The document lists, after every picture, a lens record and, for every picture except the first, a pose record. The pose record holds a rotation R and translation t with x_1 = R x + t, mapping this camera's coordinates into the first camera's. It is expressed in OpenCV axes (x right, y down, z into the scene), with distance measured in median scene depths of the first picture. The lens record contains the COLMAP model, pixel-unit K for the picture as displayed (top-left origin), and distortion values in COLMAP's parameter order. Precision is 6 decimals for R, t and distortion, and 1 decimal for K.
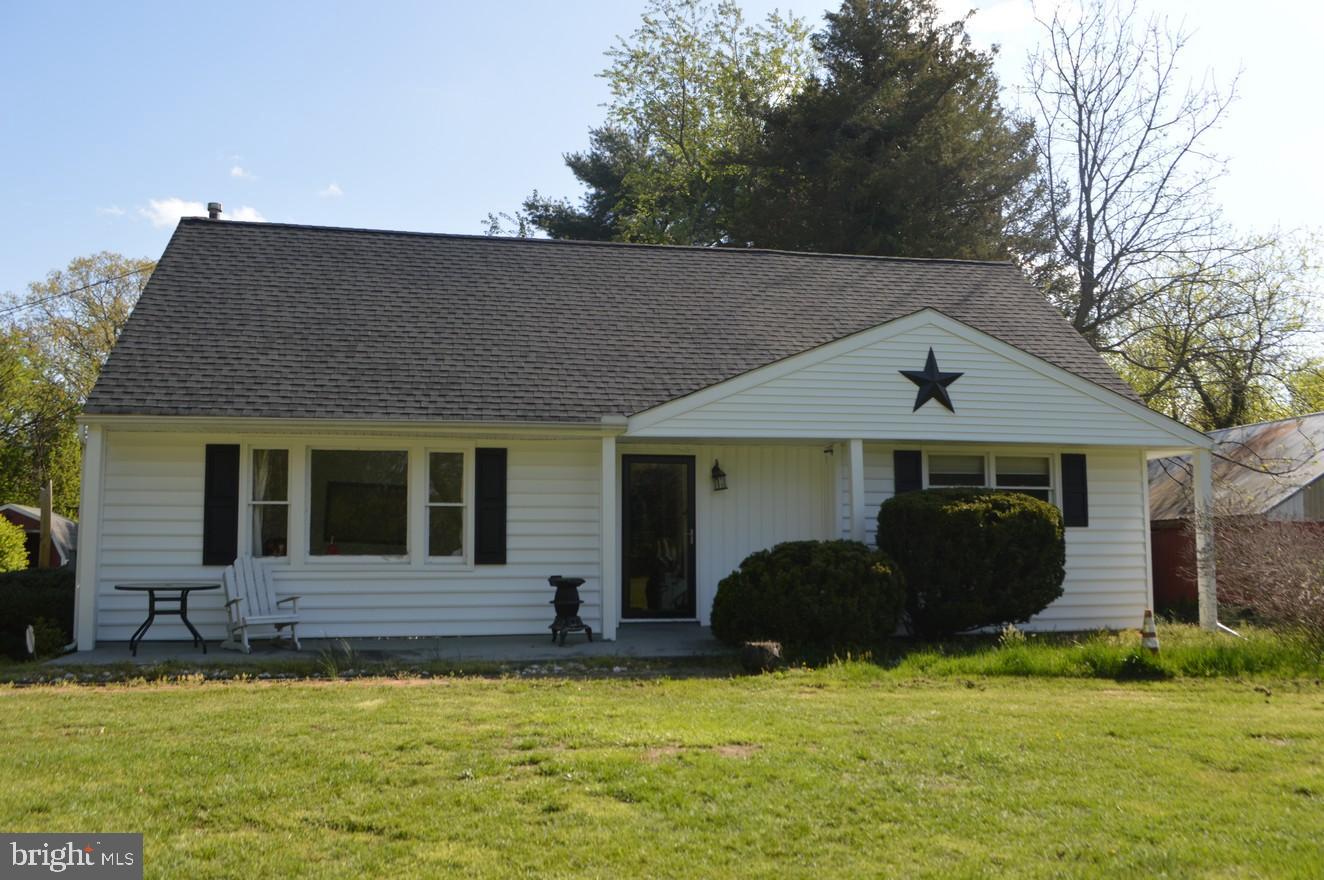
lens RADIAL K [[1068.3, 0, 661.4], [0, 1068.3, 436.9], [0, 0, 1]] dist [-0.085801, 0.013618]
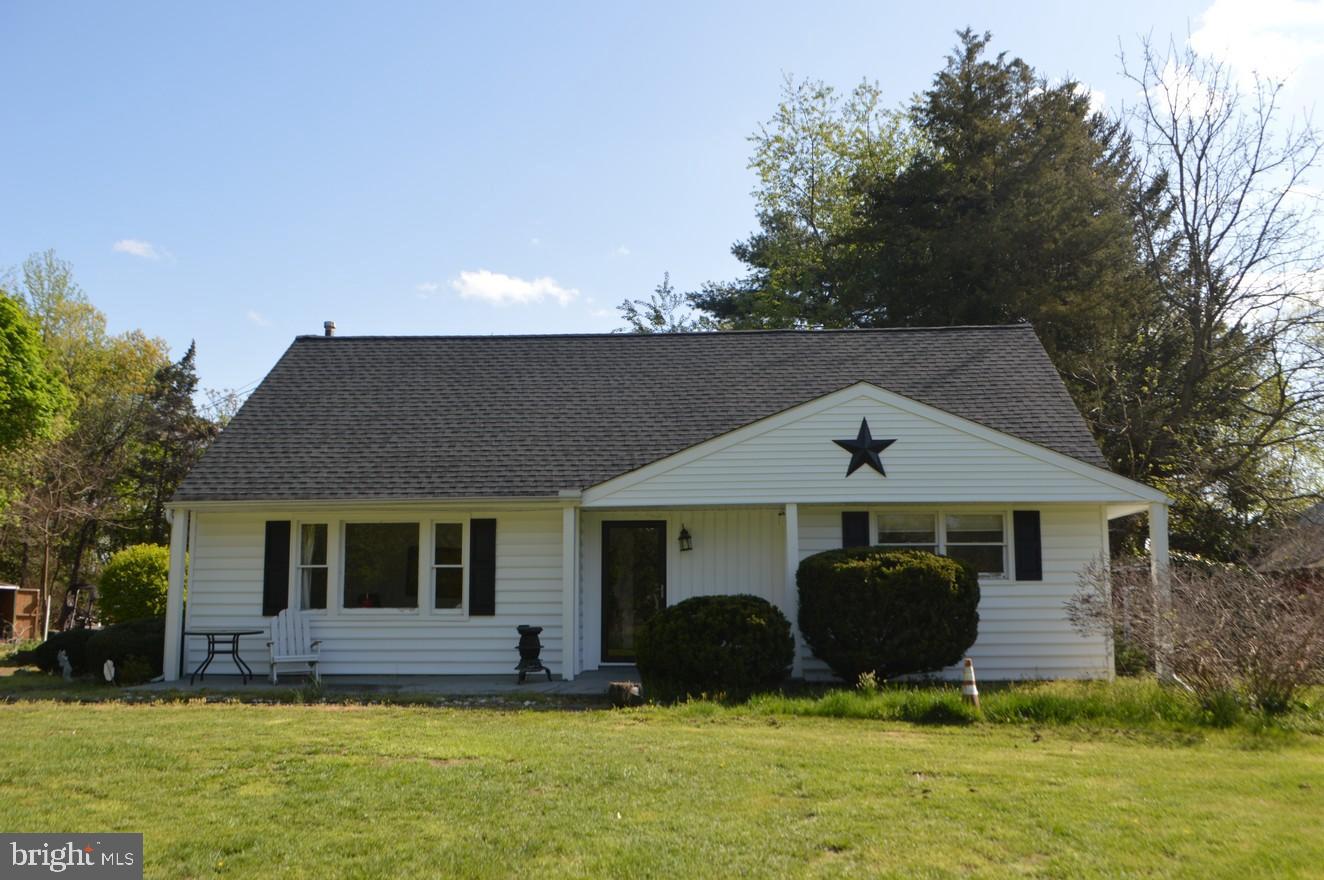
lens RADIAL K [[1015.1, 0, 689.0], [0, 1015.1, 489.2], [0, 0, 1]] dist [-0.075463, -0.006280]
pose [[0.970930, -0.028945, -0.237607, 0.351609], [0.027756, 0.999580, -0.008349, -0.007336], [0.237748, 0.001512, 0.971326, -0.057655]]
